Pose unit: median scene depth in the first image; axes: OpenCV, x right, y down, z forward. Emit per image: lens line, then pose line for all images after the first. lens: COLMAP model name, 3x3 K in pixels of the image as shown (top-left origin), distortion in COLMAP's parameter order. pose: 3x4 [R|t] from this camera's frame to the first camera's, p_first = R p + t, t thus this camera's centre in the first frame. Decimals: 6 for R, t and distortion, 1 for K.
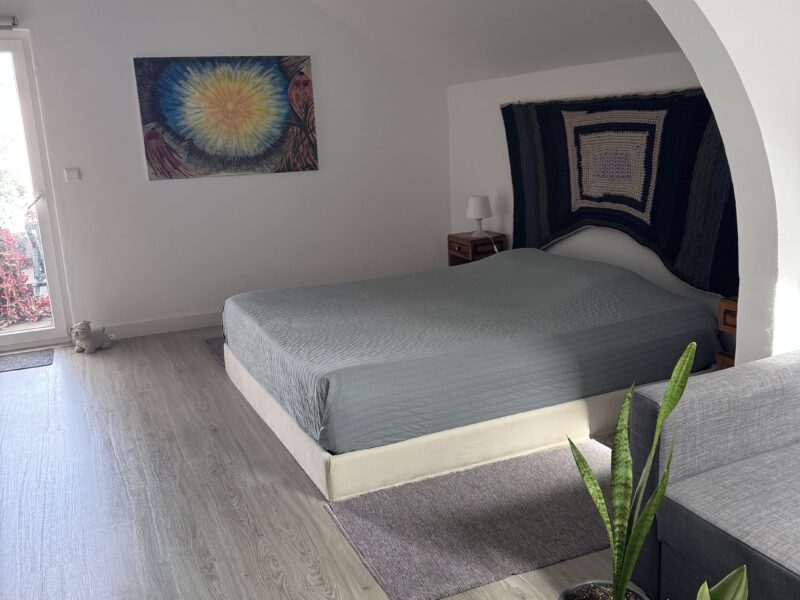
lens RADIAL K [[741.8, 0, 395.7], [0, 741.8, 300.2], [0, 0, 1]] dist [0.149754, -0.277123]
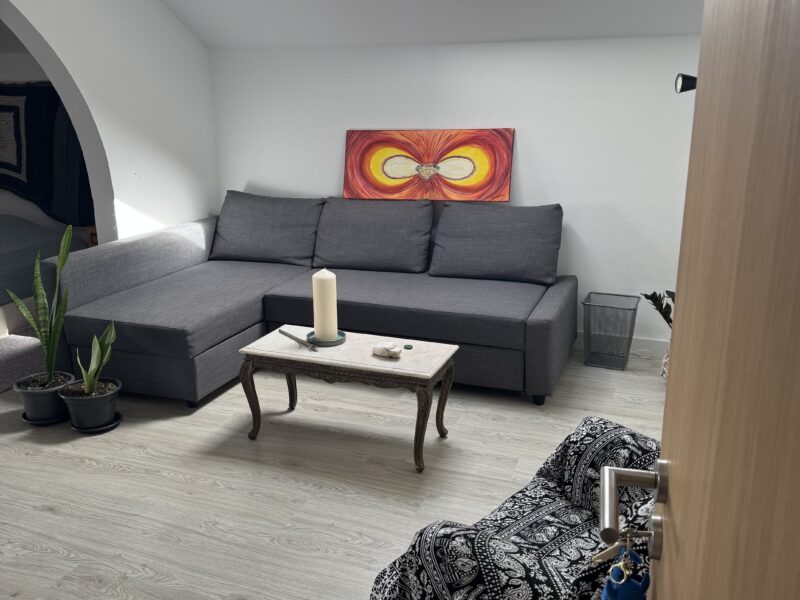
lens RADIAL K [[741.8, 0, 395.7], [0, 741.8, 300.2], [0, 0, 1]] dist [0.149754, -0.277123]
pose [[0.702913, -0.140200, 0.697322, -0.152573], [0.133253, 0.988980, 0.064518, 0.098020], [-0.698682, 0.047570, 0.713849, -0.366684]]
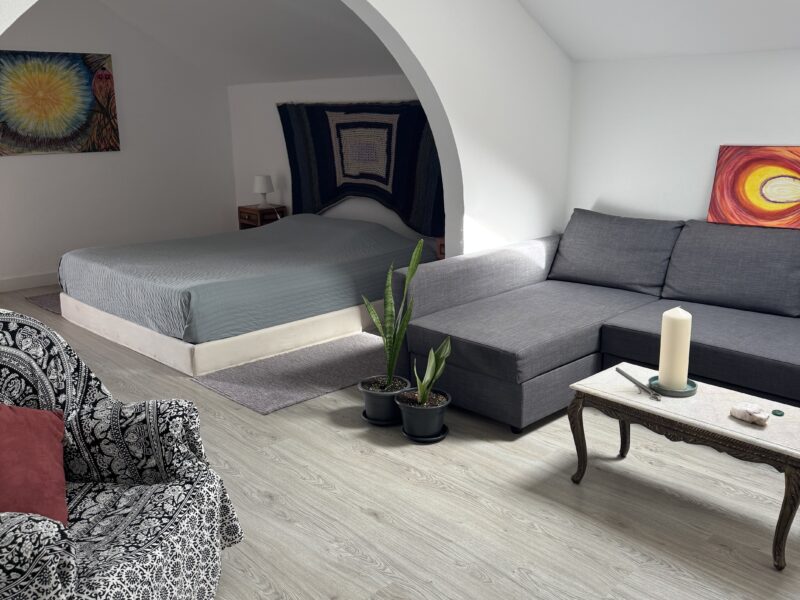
lens RADIAL K [[741.8, 0, 395.7], [0, 741.8, 300.2], [0, 0, 1]] dist [0.149754, -0.277123]
pose [[0.942121, -0.046529, 0.332029, -0.129930], [0.045258, 0.998908, 0.011566, 0.081881], [-0.332205, 0.004130, 0.943198, -0.326144]]
